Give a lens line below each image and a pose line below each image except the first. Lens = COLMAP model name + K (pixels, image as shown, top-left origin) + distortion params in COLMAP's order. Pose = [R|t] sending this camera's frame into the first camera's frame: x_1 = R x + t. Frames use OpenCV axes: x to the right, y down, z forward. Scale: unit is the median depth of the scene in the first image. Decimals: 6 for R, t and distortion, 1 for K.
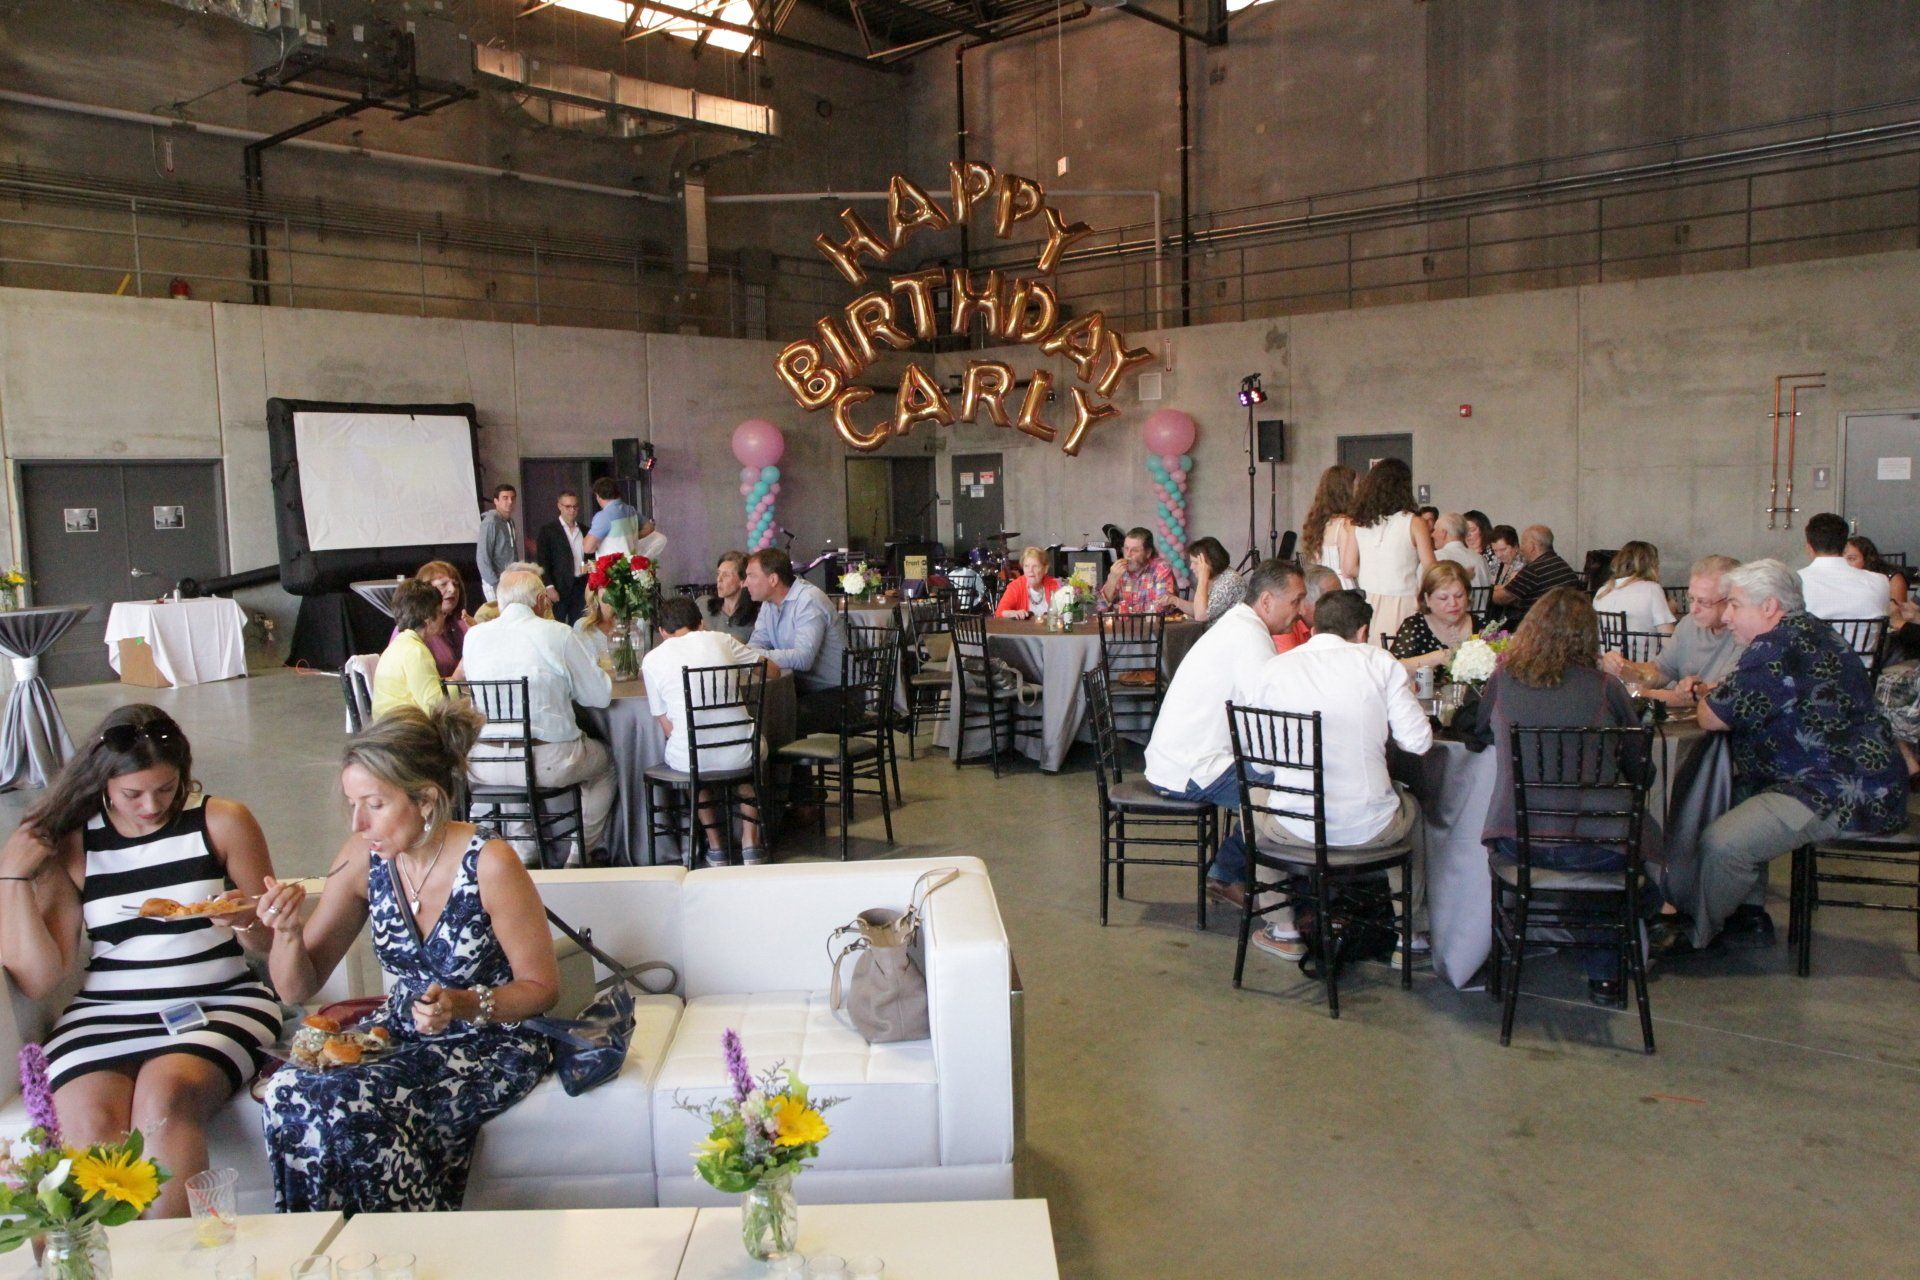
lens RADIAL K [[1543.5, 0, 942.4], [0, 1543.5, 638.8], [0, 0, 1]] dist [-0.104566, 0.121810]
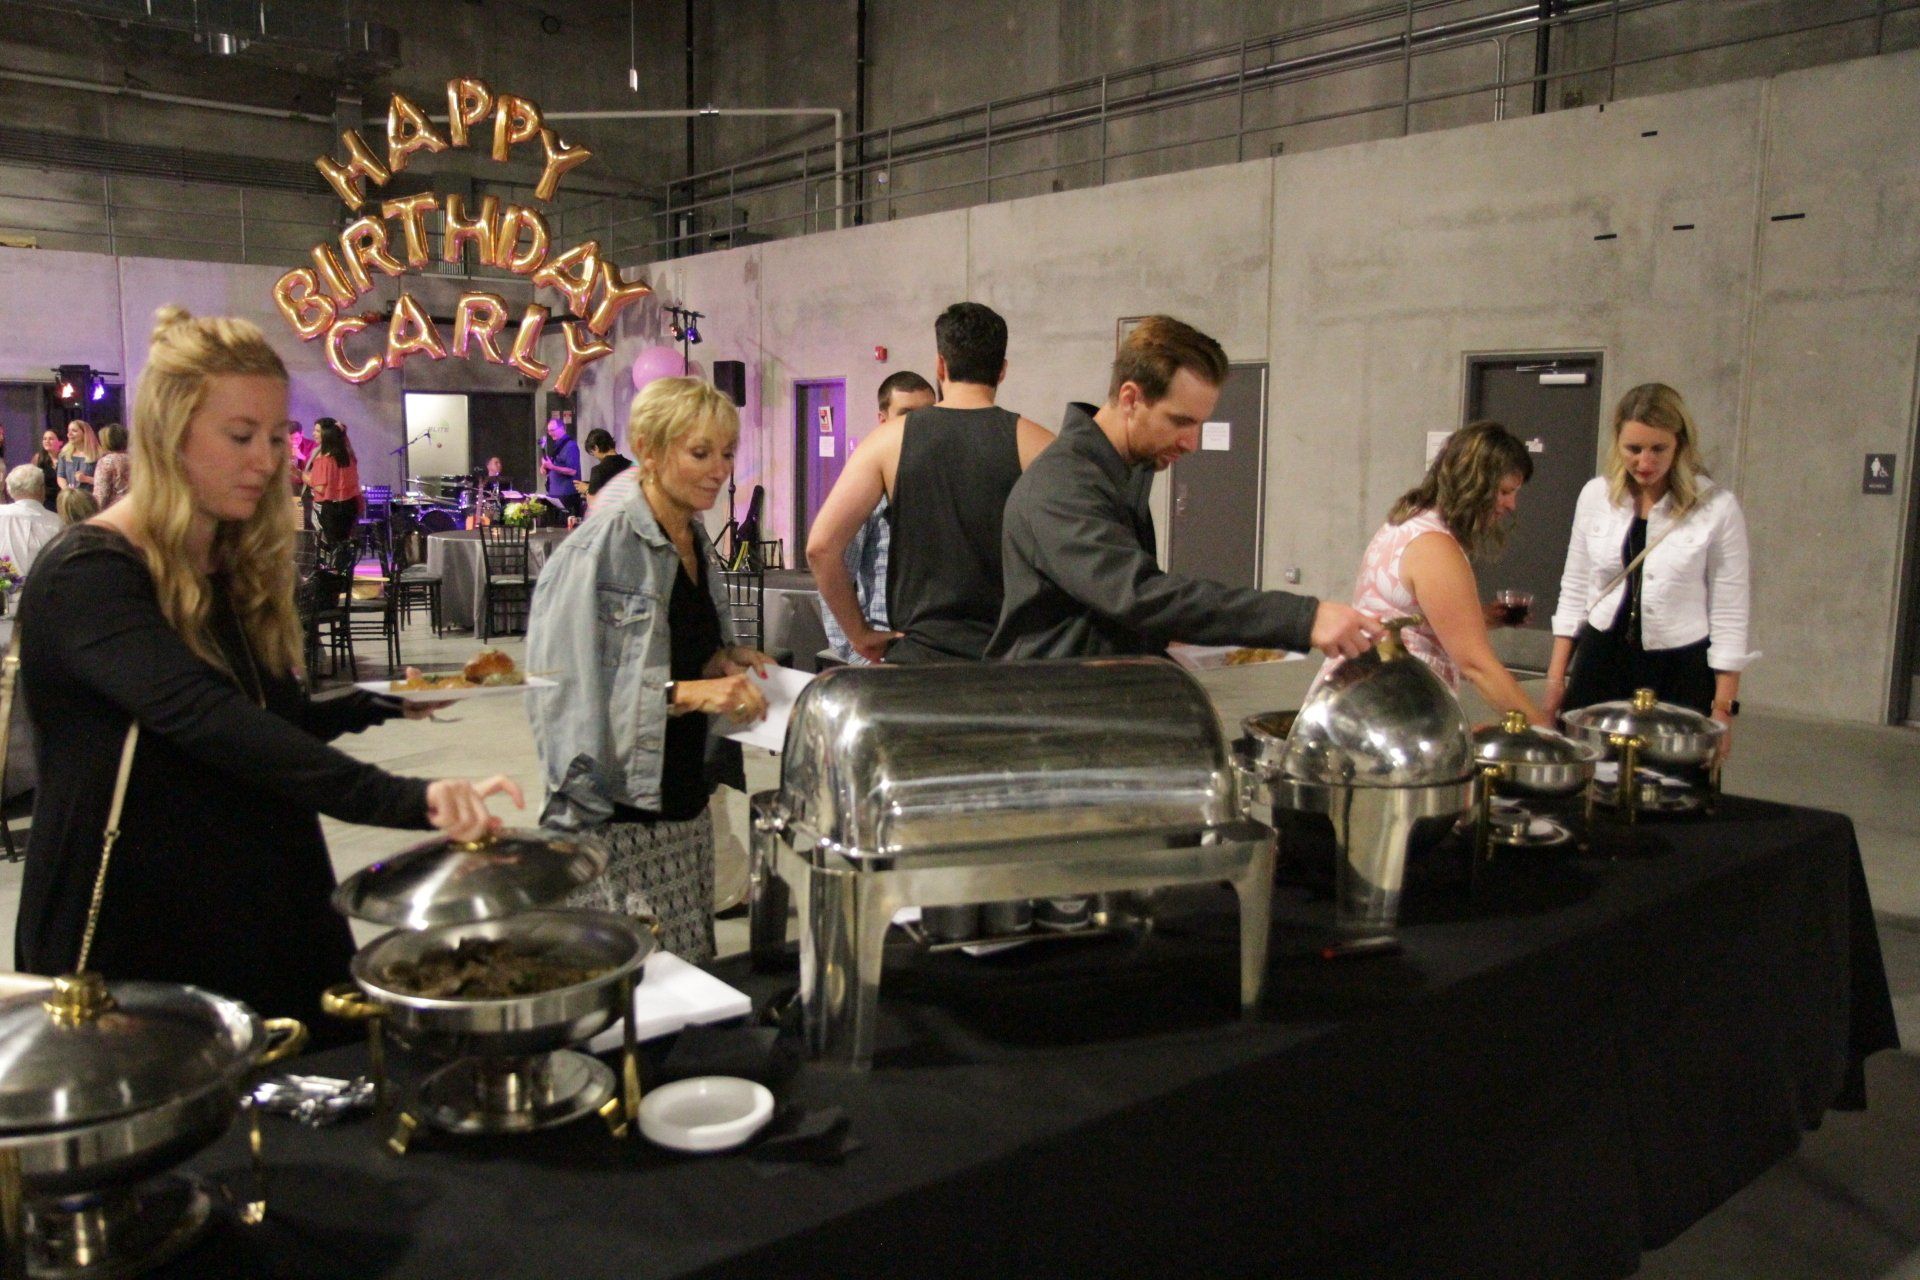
lens RADIAL K [[1543.5, 0, 942.4], [0, 1543.5, 638.8], [0, 0, 1]] dist [-0.104566, 0.121810]
pose [[0.986856, 0.056782, -0.151295, 0.456708], [-0.050619, 0.997736, 0.044282, -0.025065], [0.153467, -0.036042, 0.987496, 0.121814]]
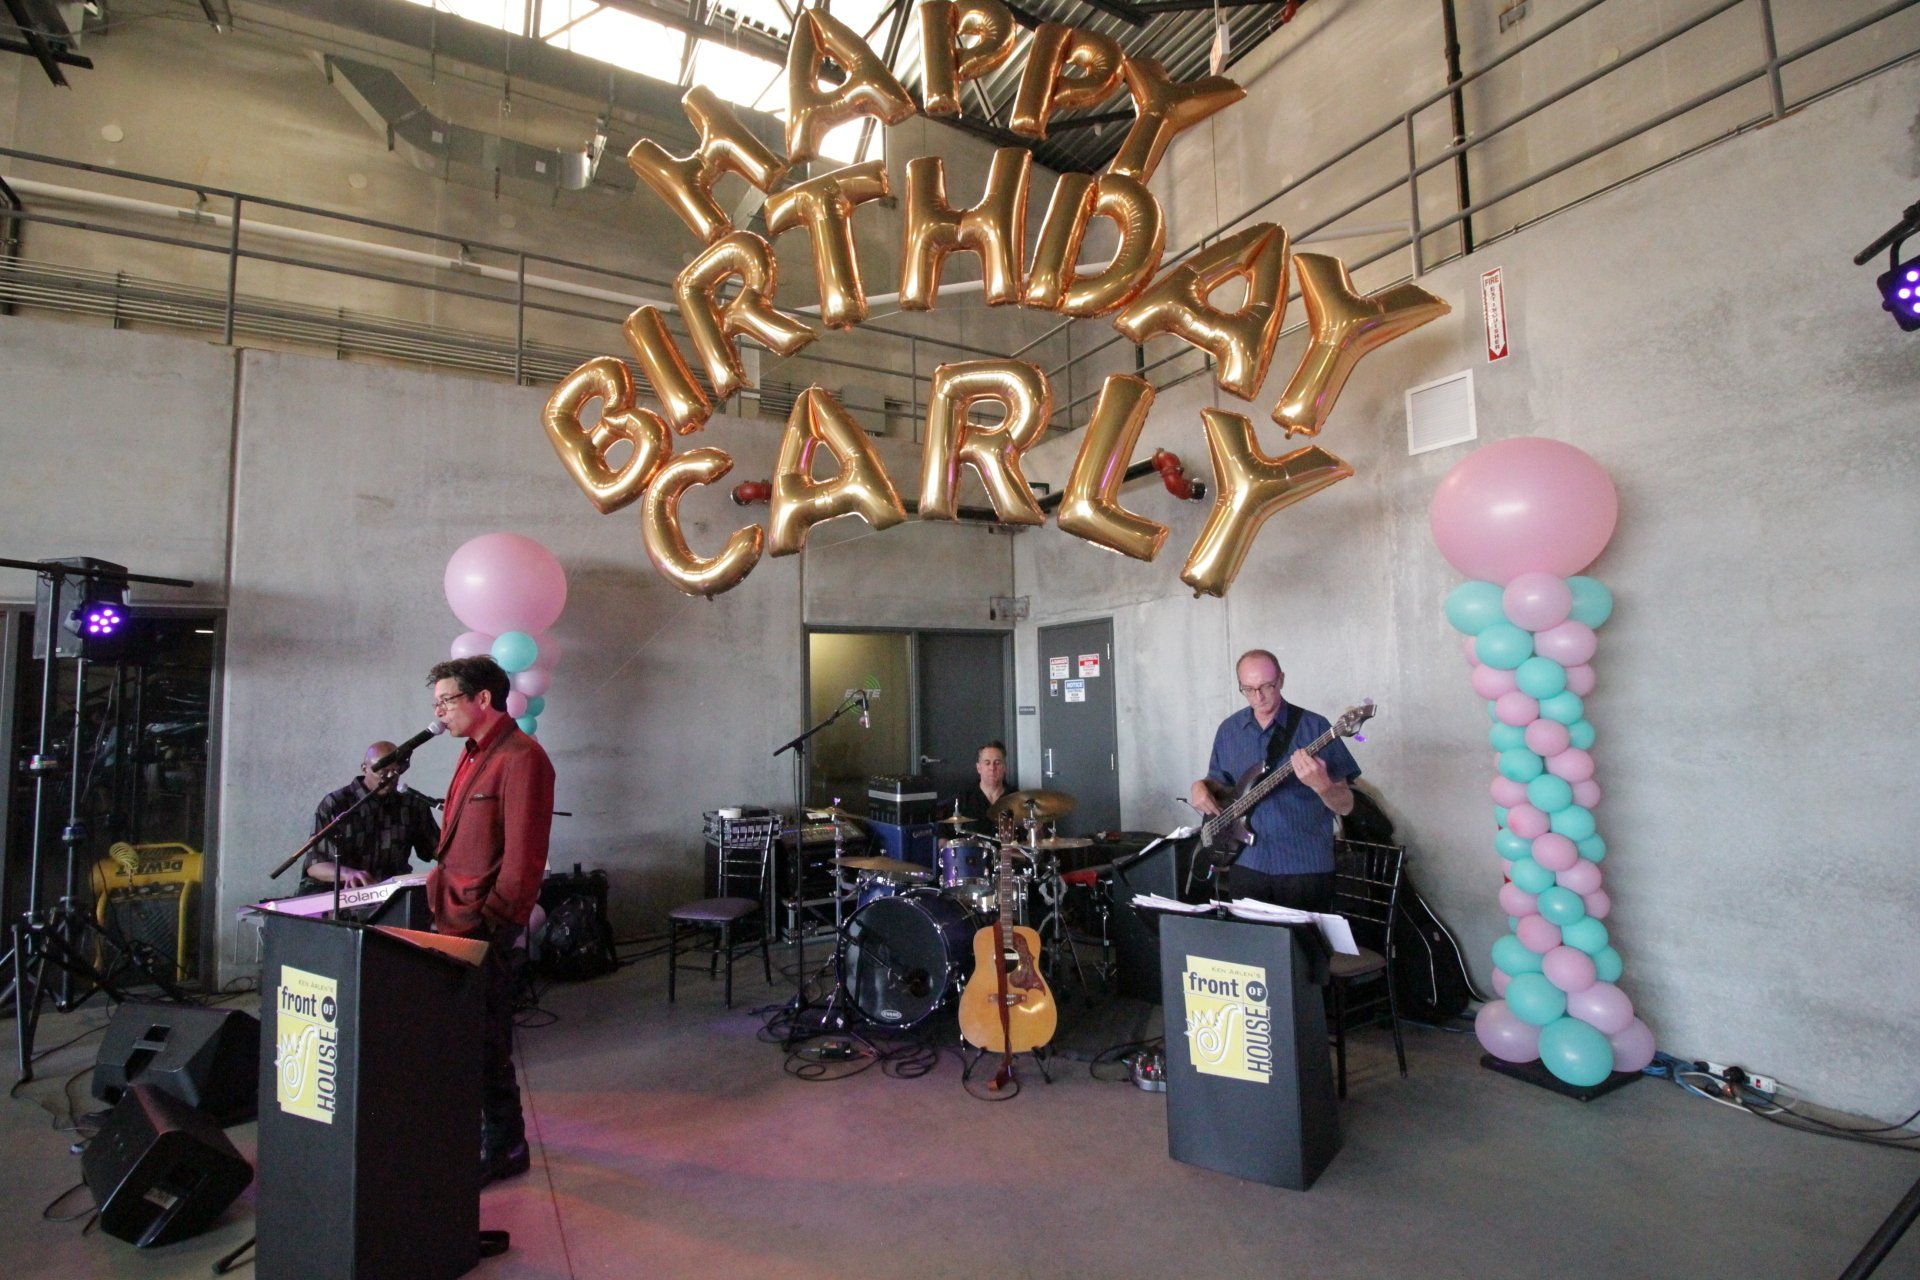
lens RADIAL K [[890.0, 0, 968.1], [0, 890.0, 610.6], [0, 0, 1]] dist [-0.001989, -0.000269]
pose [[0.947941, -0.025783, -0.317401, 0.098301], [-0.034343, 0.982627, -0.182387, -0.074770], [0.316589, 0.183792, 0.930587, 0.794719]]
